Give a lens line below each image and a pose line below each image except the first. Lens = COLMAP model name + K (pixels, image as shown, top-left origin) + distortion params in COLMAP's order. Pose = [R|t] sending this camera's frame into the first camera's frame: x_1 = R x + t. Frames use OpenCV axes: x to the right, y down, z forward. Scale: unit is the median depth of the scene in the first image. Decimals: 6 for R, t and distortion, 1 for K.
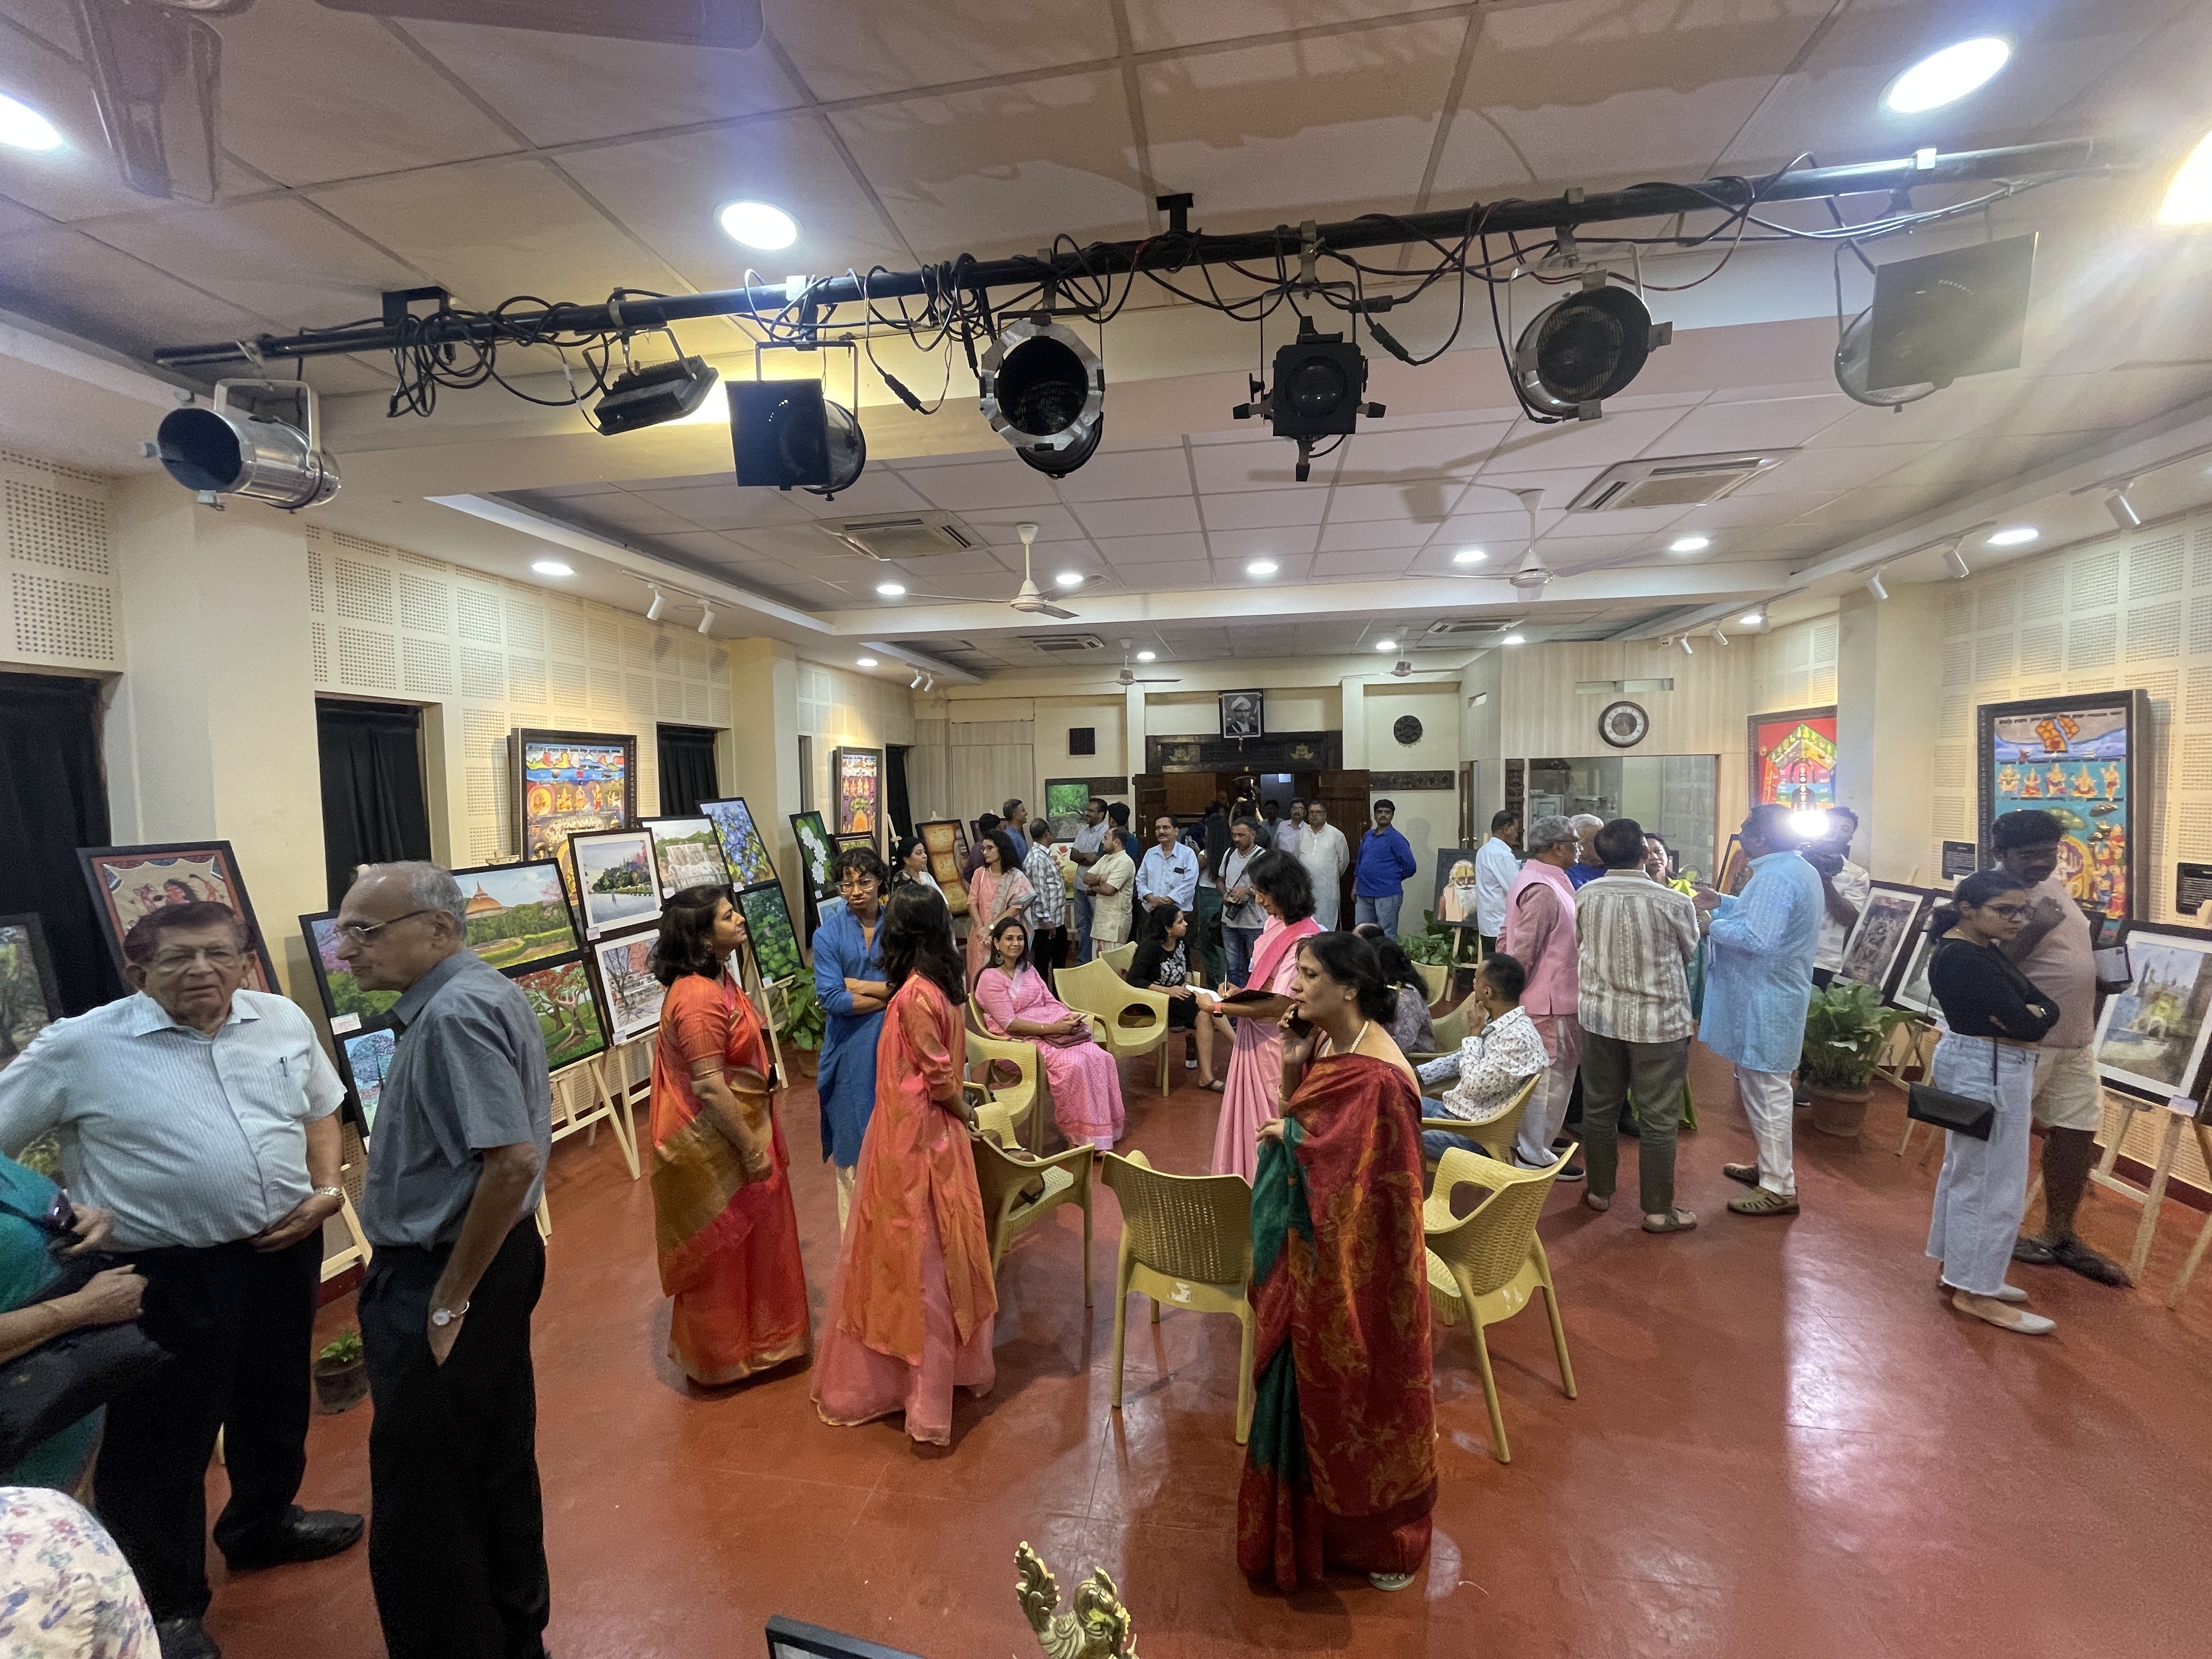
lens RADIAL K [[900.6, 0, 1115.6], [0, 900.6, 835.5], [0, 0, 1]] dist [-0.001218, -0.000024]
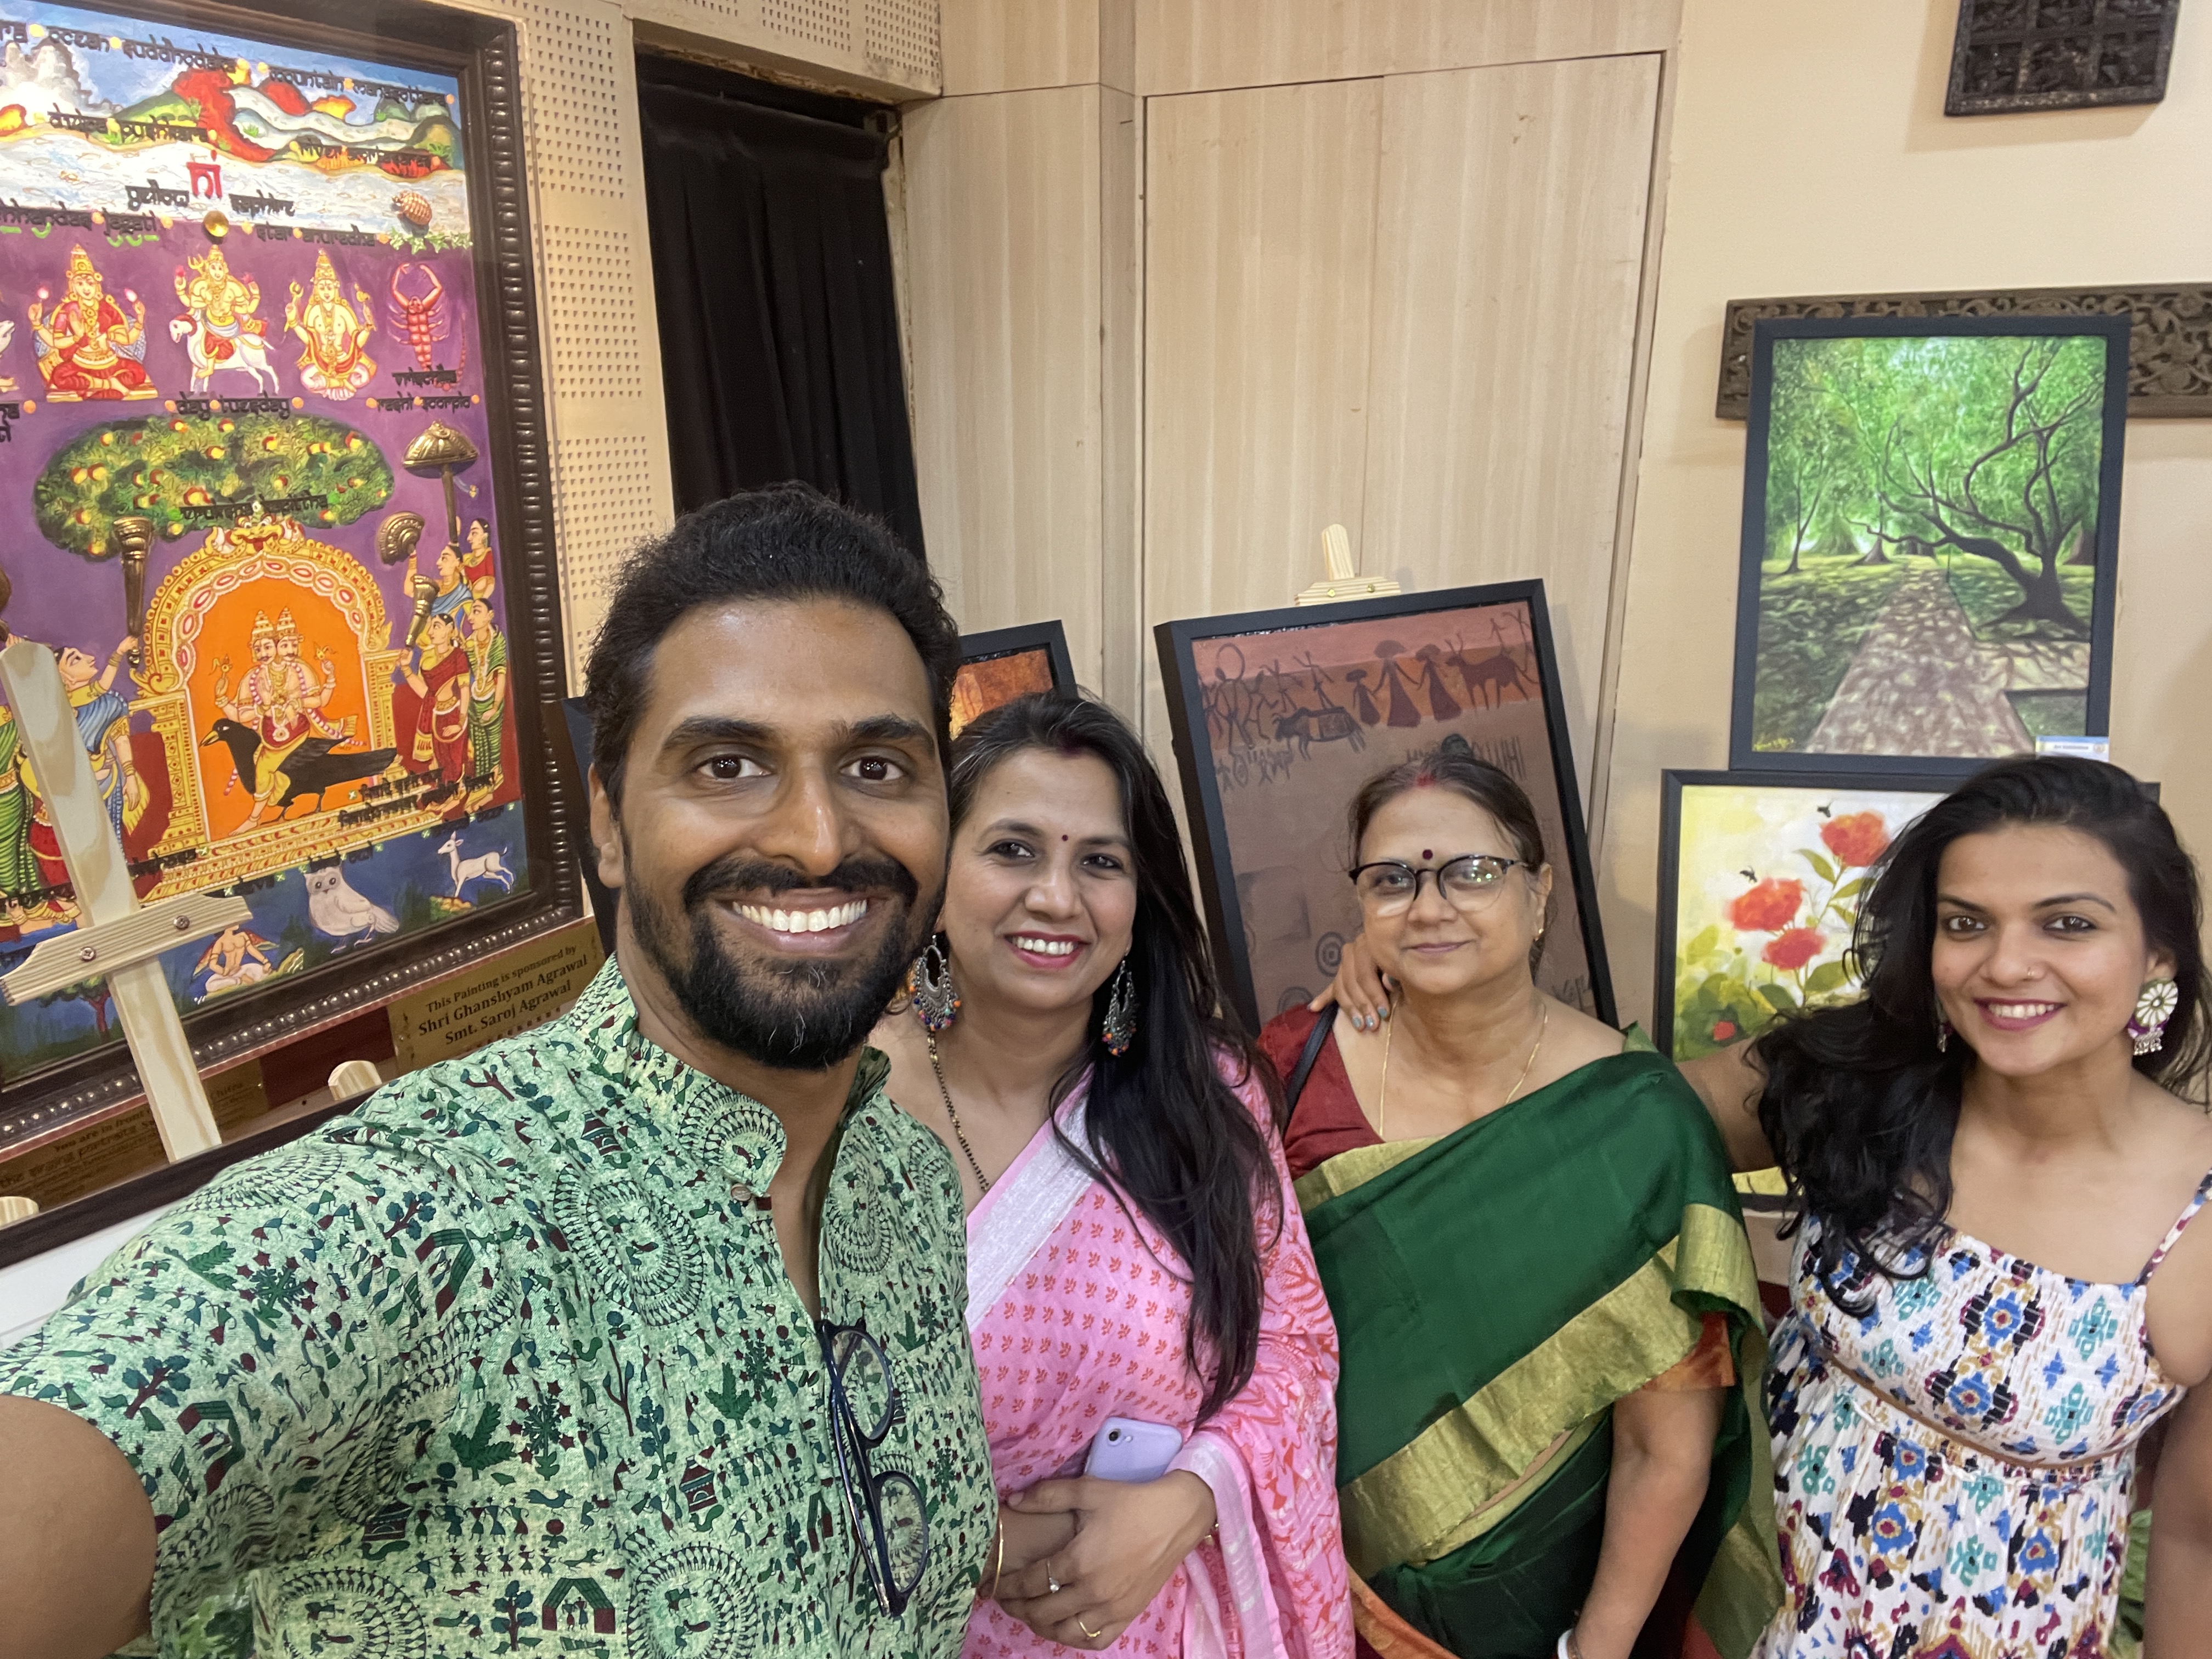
lens RADIAL K [[1625.0, 0, 1108.8], [0, 1625.0, 885.9], [0, 0, 1]] dist [0.009123, -0.003113]
pose [[0.952487, 0.103592, -0.286420, -0.247029], [-0.030365, 0.967996, 0.249123, -0.093454], [0.303060, -0.228589, 0.925149, 1.957120]]
